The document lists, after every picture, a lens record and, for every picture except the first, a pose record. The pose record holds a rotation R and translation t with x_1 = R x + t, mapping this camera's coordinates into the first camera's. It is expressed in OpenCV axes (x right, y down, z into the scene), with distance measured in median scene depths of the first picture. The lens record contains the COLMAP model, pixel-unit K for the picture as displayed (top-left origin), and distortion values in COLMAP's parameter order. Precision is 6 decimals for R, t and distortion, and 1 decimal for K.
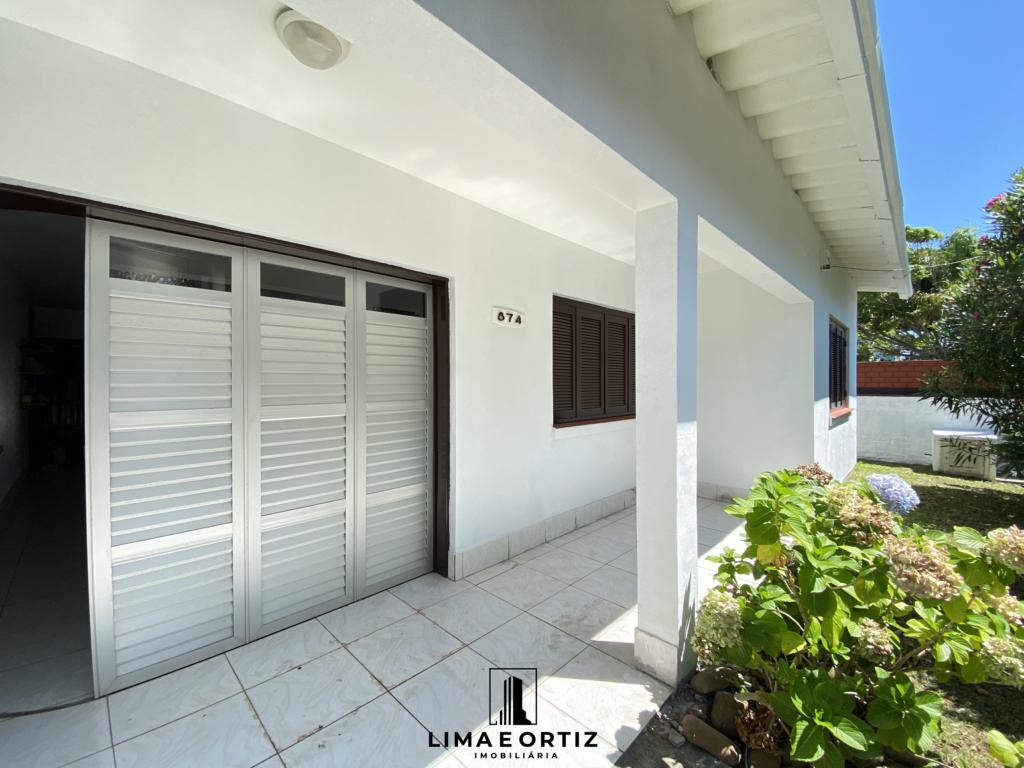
lens RADIAL K [[419.6, 0, 506.8], [0, 419.6, 383.4], [0, 0, 1]] dist [0.015168, -0.019044]
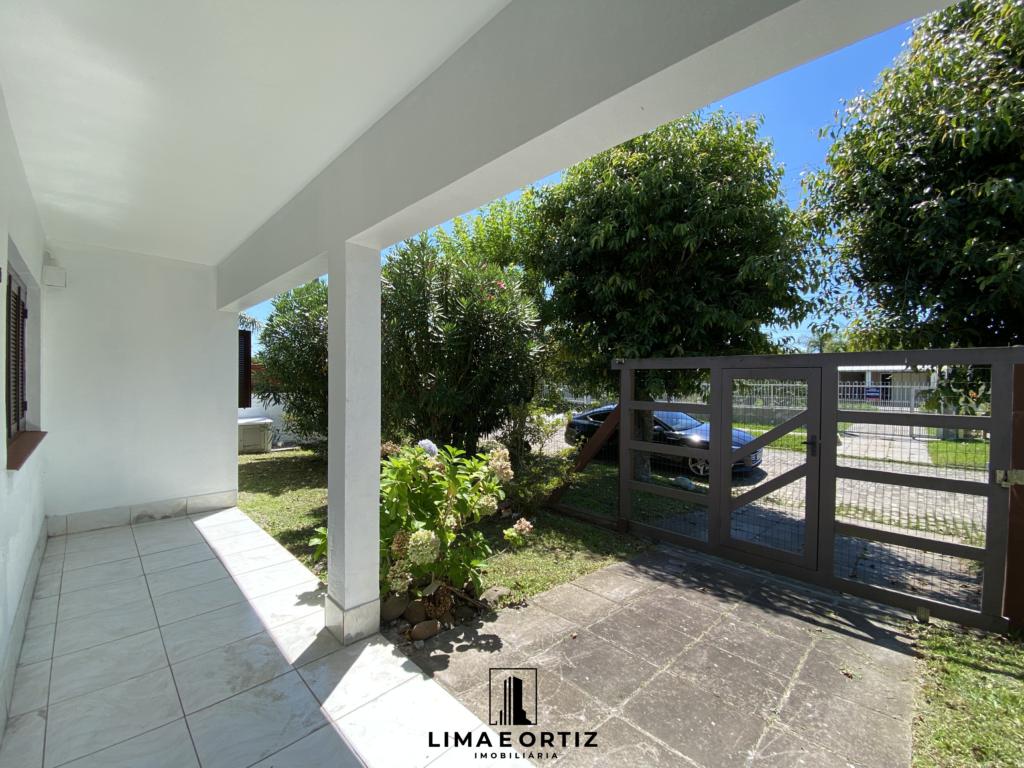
lens RADIAL K [[417.5, 0, 512.0], [0, 417.5, 384.0], [0, 0, 1]] dist [0.014335, -0.018121]
pose [[0.002987, -0.010082, 0.999945, -0.603121], [-0.005283, 0.999935, 0.010098, -0.032952], [-0.999982, -0.005312, 0.002933, 0.408619]]
